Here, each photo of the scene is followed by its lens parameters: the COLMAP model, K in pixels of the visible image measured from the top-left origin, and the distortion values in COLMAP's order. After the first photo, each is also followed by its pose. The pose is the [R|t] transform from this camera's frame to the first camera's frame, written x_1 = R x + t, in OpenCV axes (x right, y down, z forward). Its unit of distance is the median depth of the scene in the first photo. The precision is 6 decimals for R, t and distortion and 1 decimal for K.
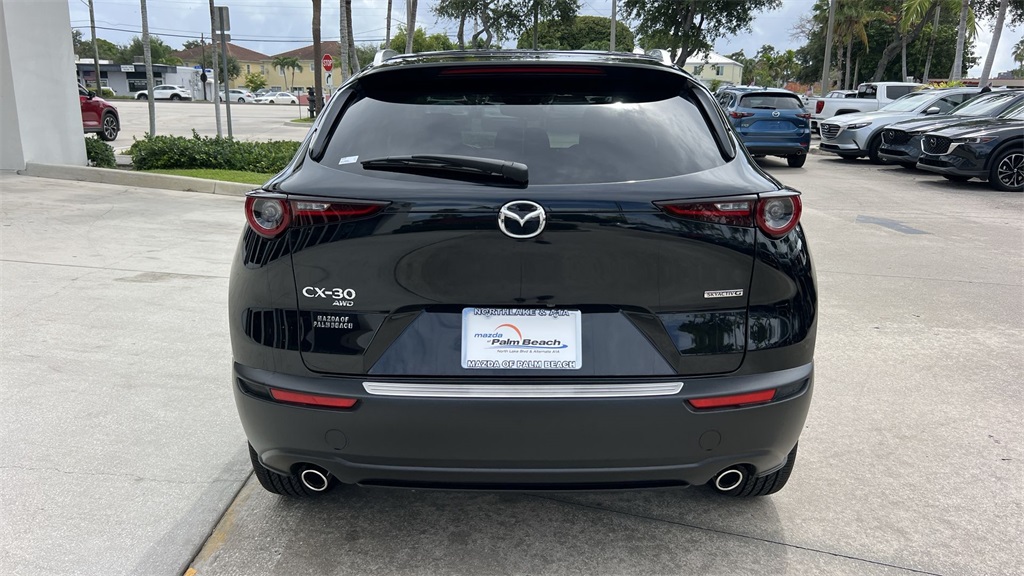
lens RADIAL K [[772.8, 0, 516.0], [0, 772.8, 290.5], [0, 0, 1]] dist [0.045099, -0.048534]
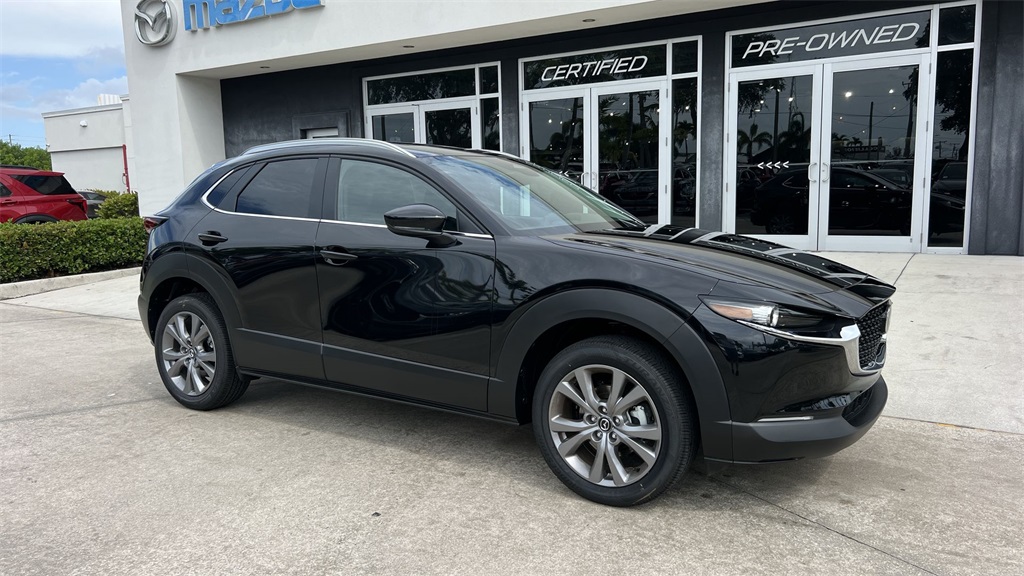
lens RADIAL K [[772.8, 0, 506.7], [0, 772.8, 293.2], [0, 0, 1]] dist [0.045099, -0.048534]
pose [[-0.532567, 0.109378, -0.839291, 1.498186], [-0.190264, 0.950764, 0.244636, -0.577575], [0.824726, 0.289971, -0.485535, 2.614408]]
